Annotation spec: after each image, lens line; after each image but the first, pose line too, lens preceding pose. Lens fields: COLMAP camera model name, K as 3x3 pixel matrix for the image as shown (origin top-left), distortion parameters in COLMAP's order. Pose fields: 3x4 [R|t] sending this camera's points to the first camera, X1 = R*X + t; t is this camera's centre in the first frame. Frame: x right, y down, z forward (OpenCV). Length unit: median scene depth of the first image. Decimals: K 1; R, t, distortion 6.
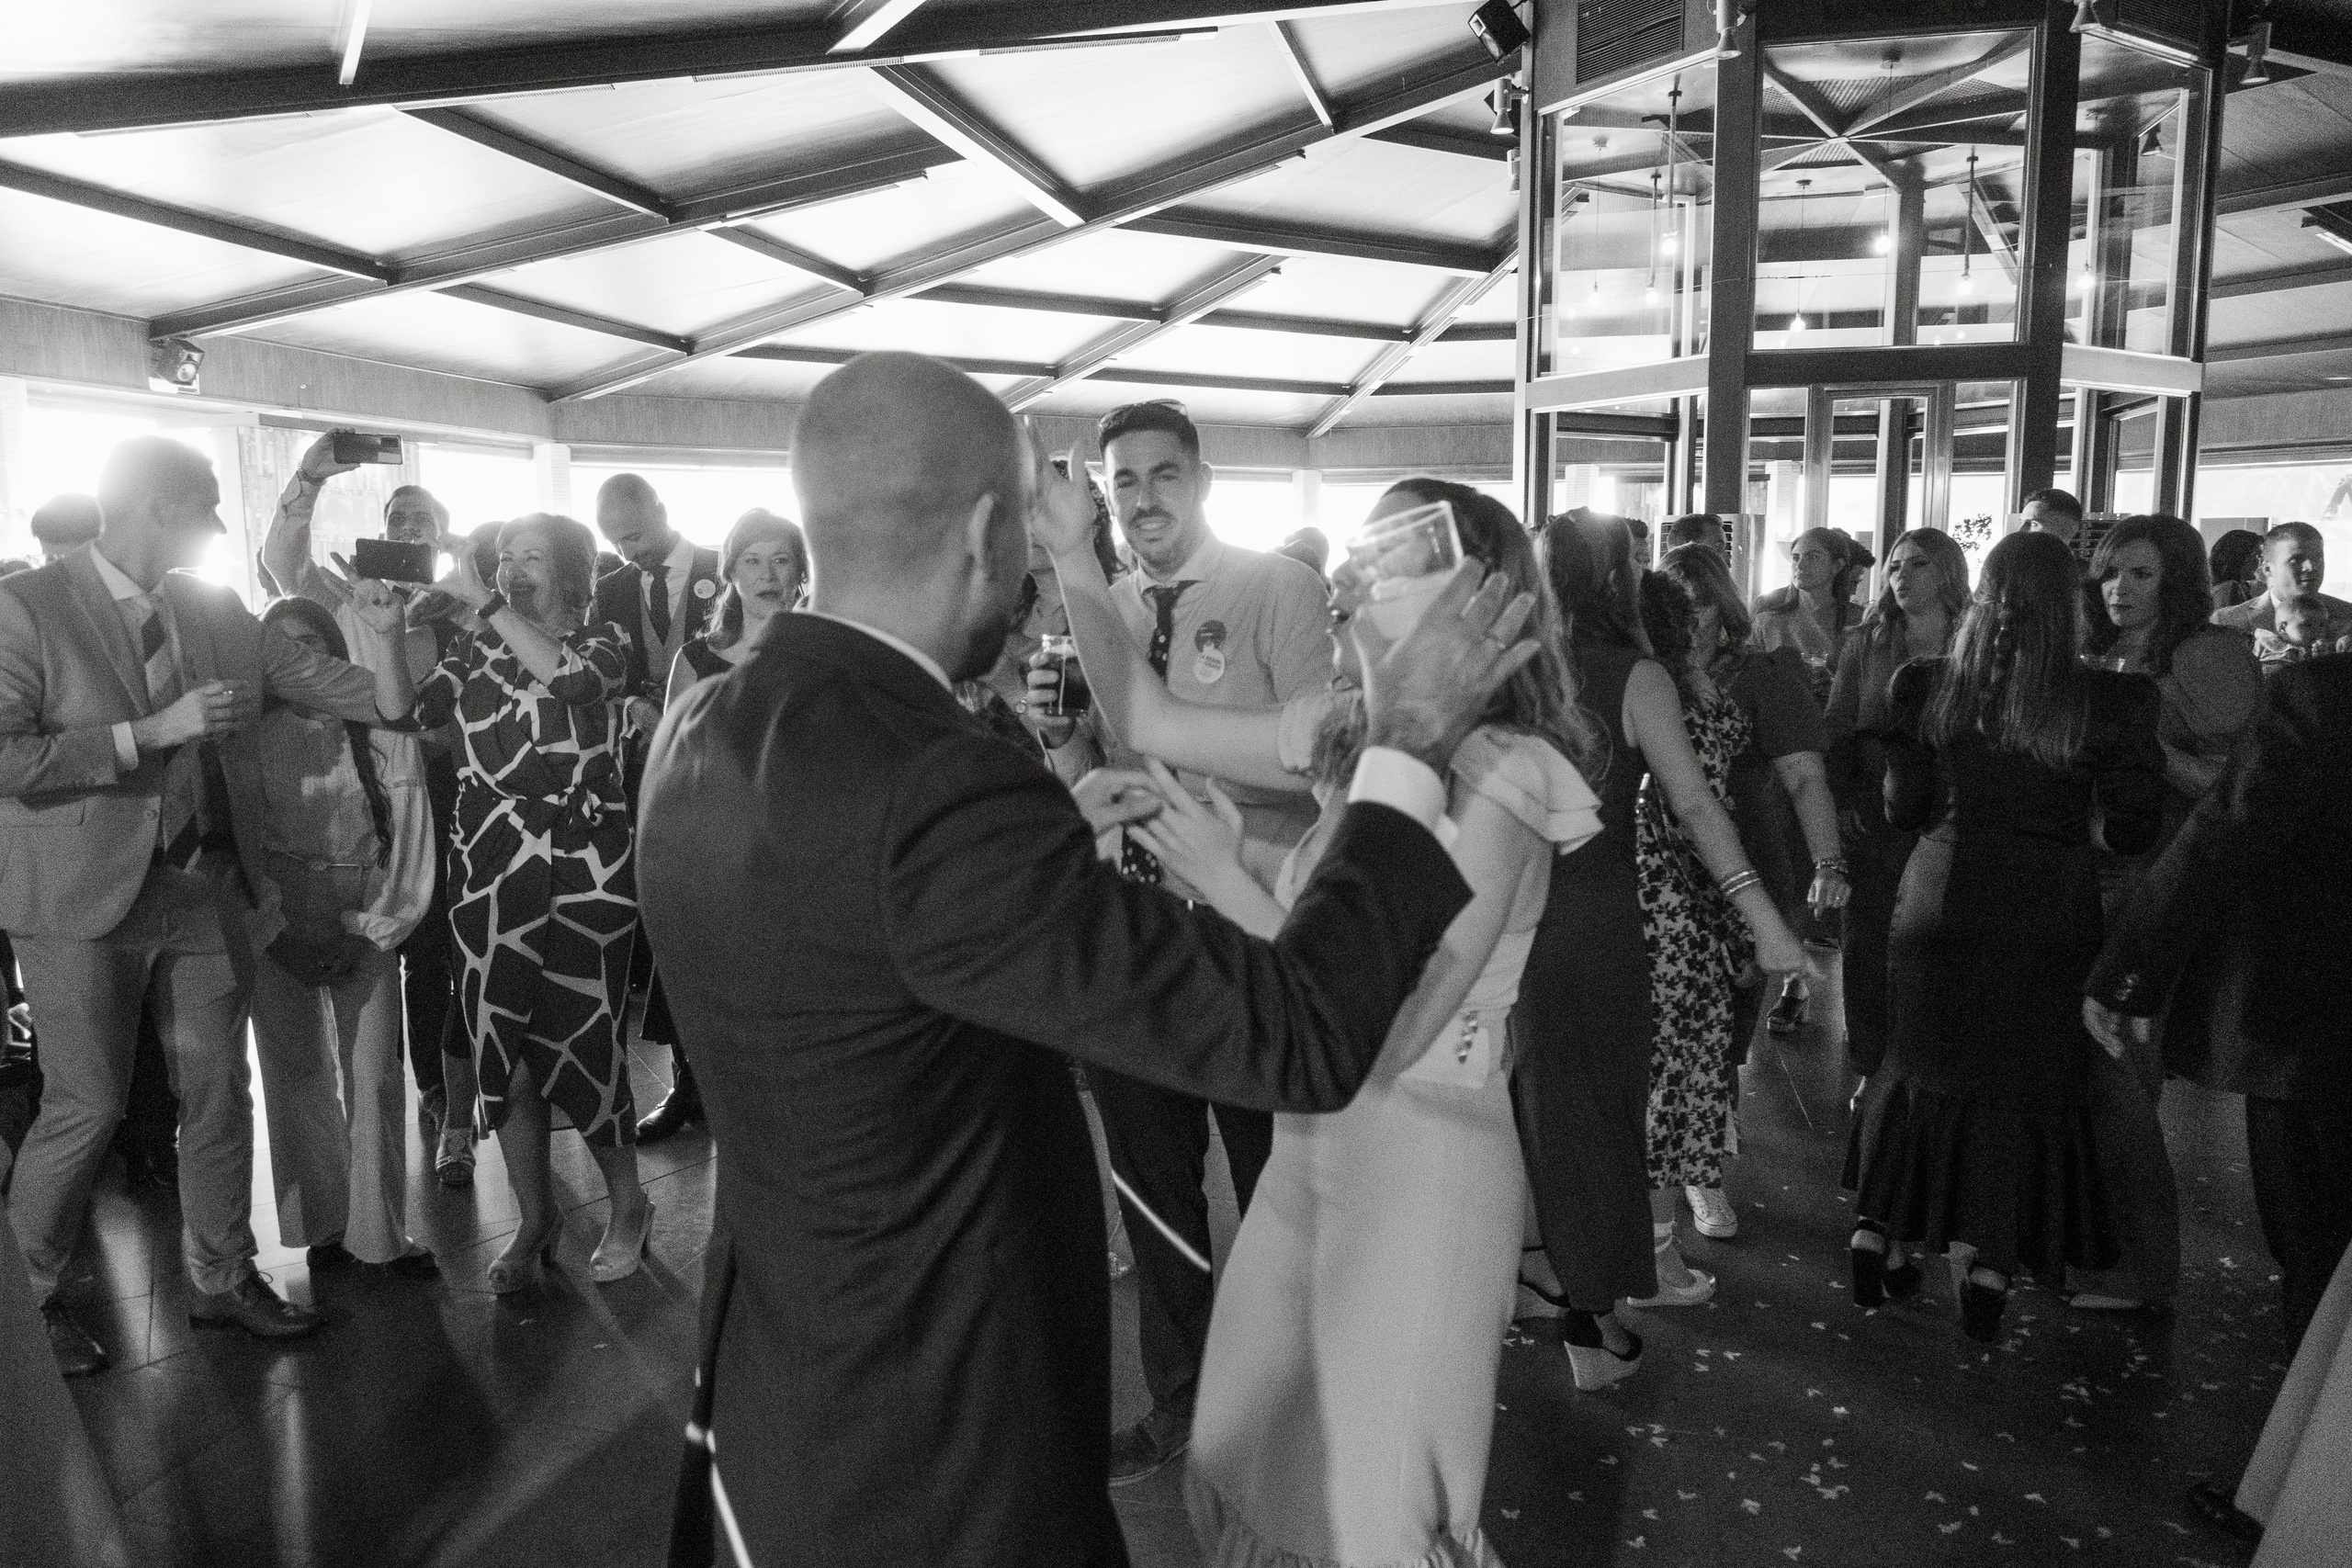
lens RADIAL K [[1616.8, 0, 1191.6], [0, 1616.8, 787.1], [0, 0, 1]] dist [0.003380, -0.002502]
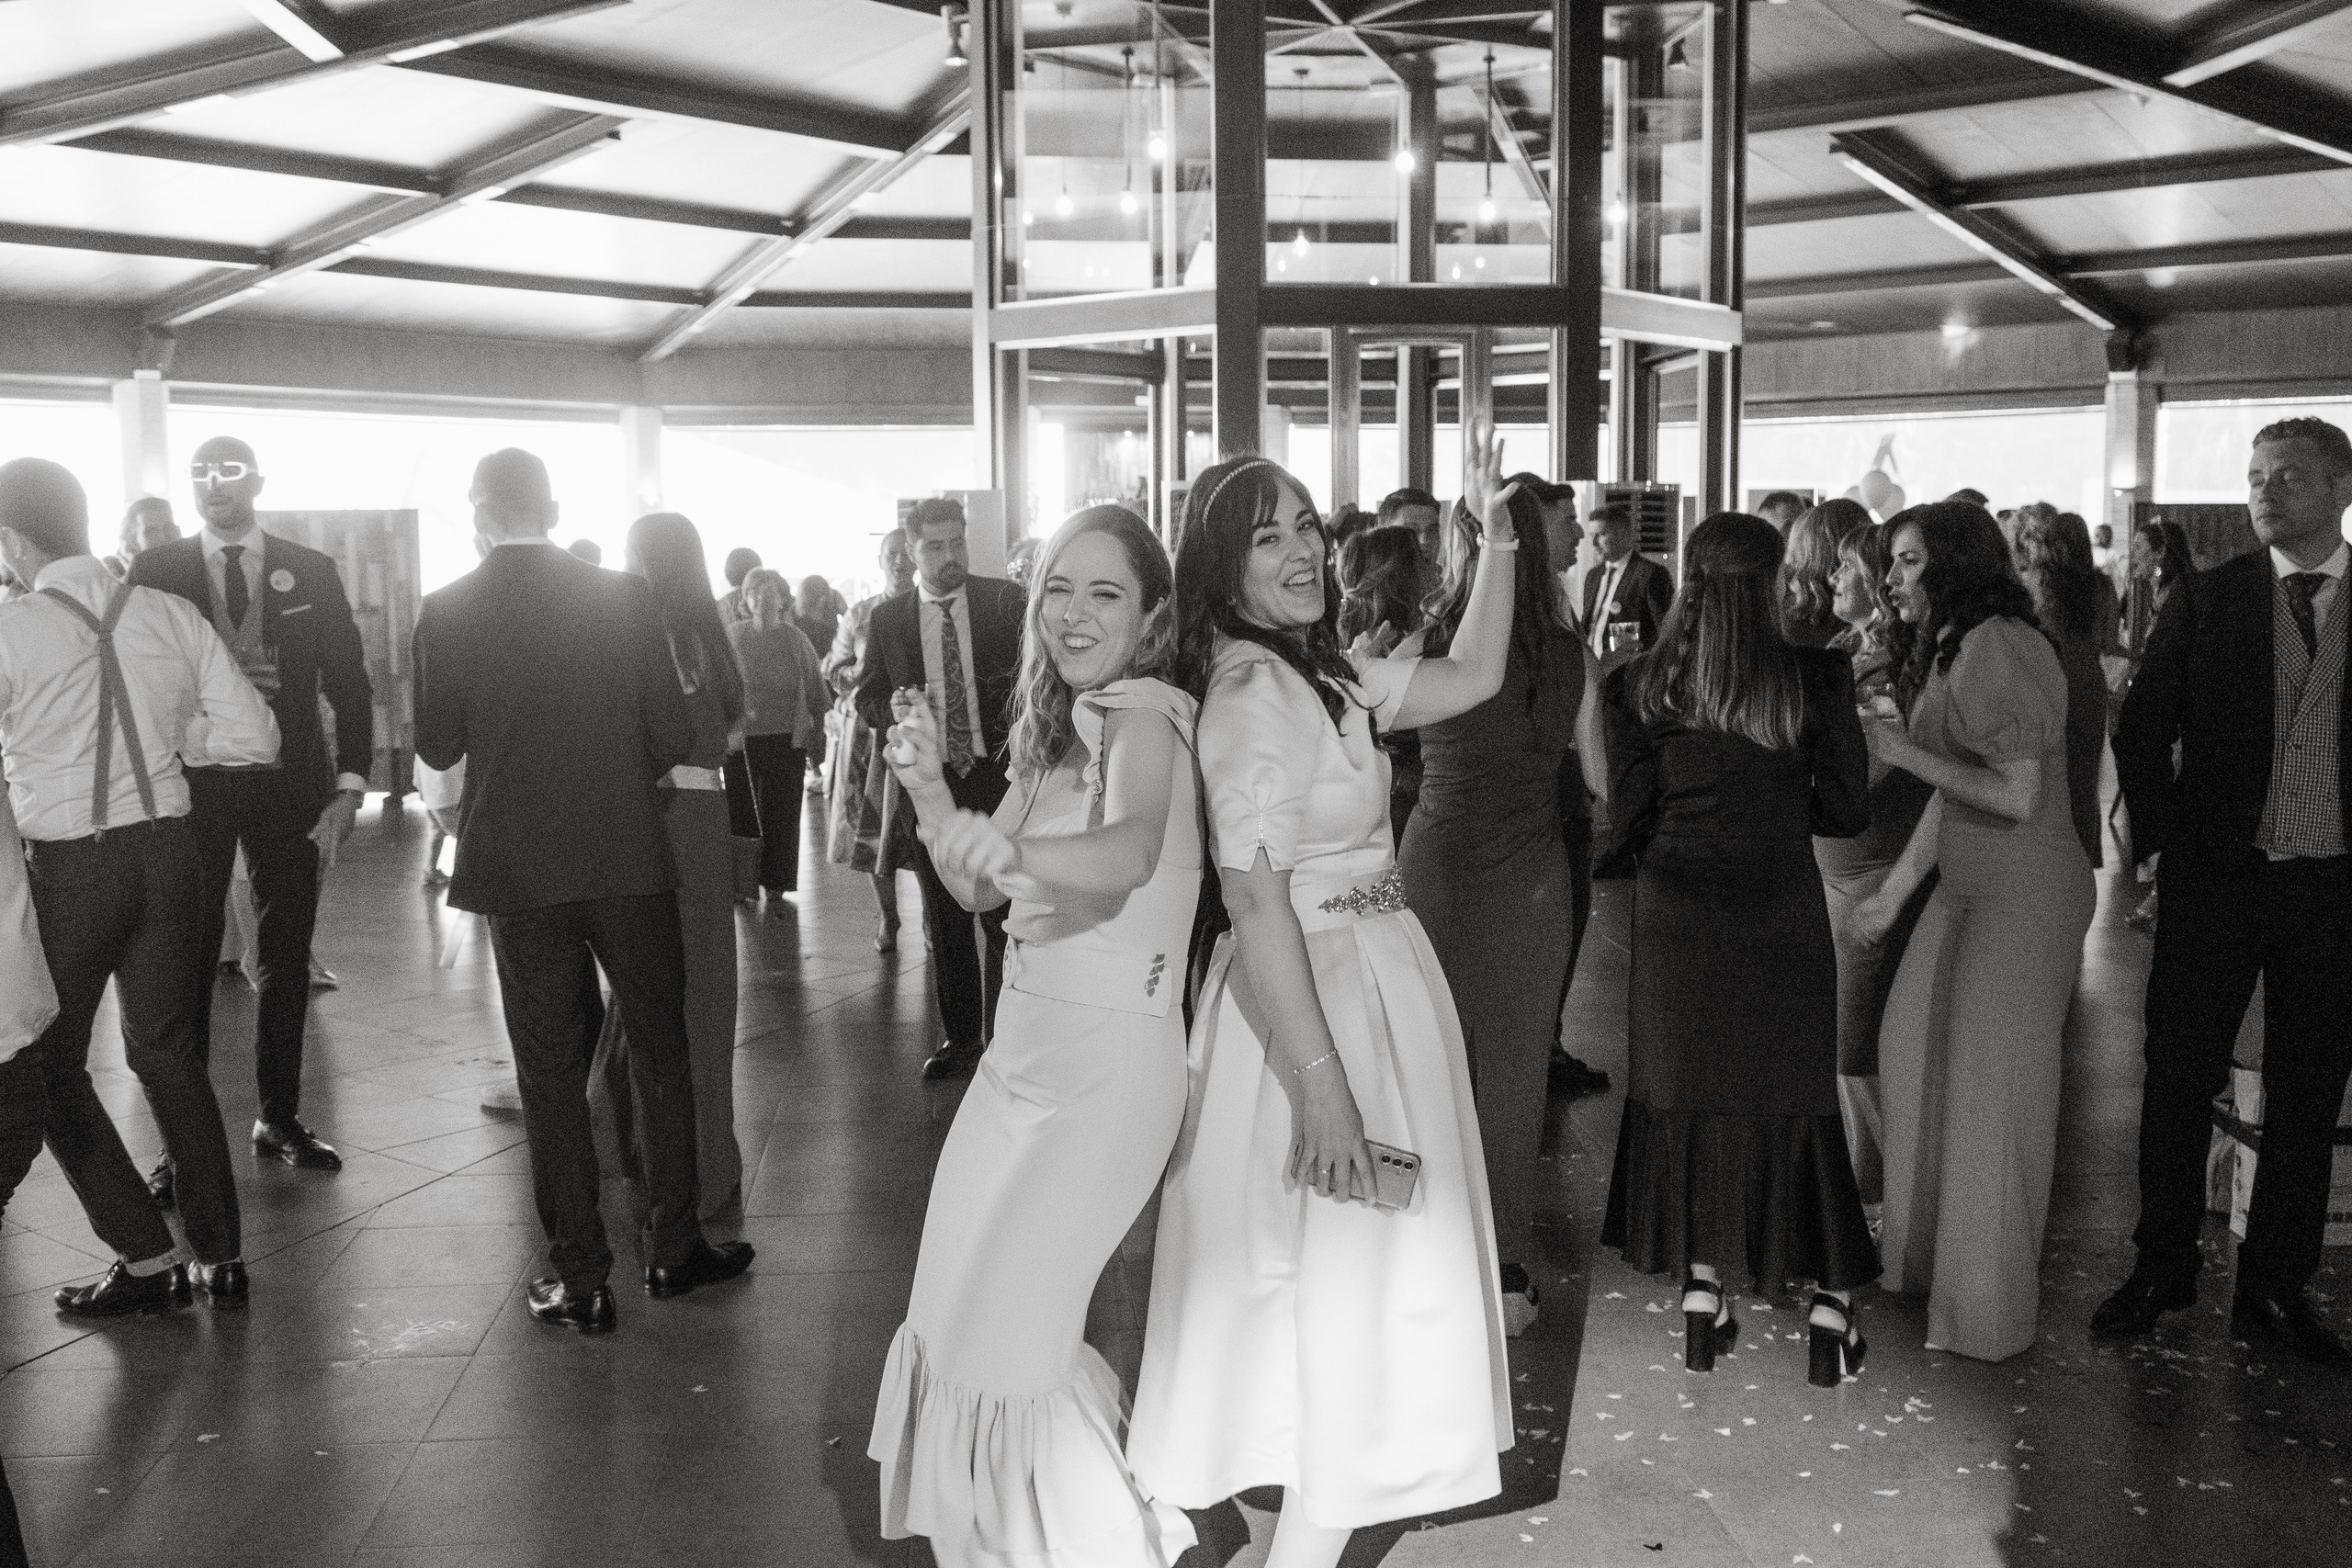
lens RADIAL K [[2344.9, 0, 1179.0], [0, 2344.9, 781.5], [0, 0, 1]] dist [0.005919, 0.000000]
pose [[0.950885, -0.030892, 0.308000, -0.053548], [0.041686, 0.998723, -0.028526, 0.013978], [-0.306725, 0.039965, 0.950959, -0.087602]]
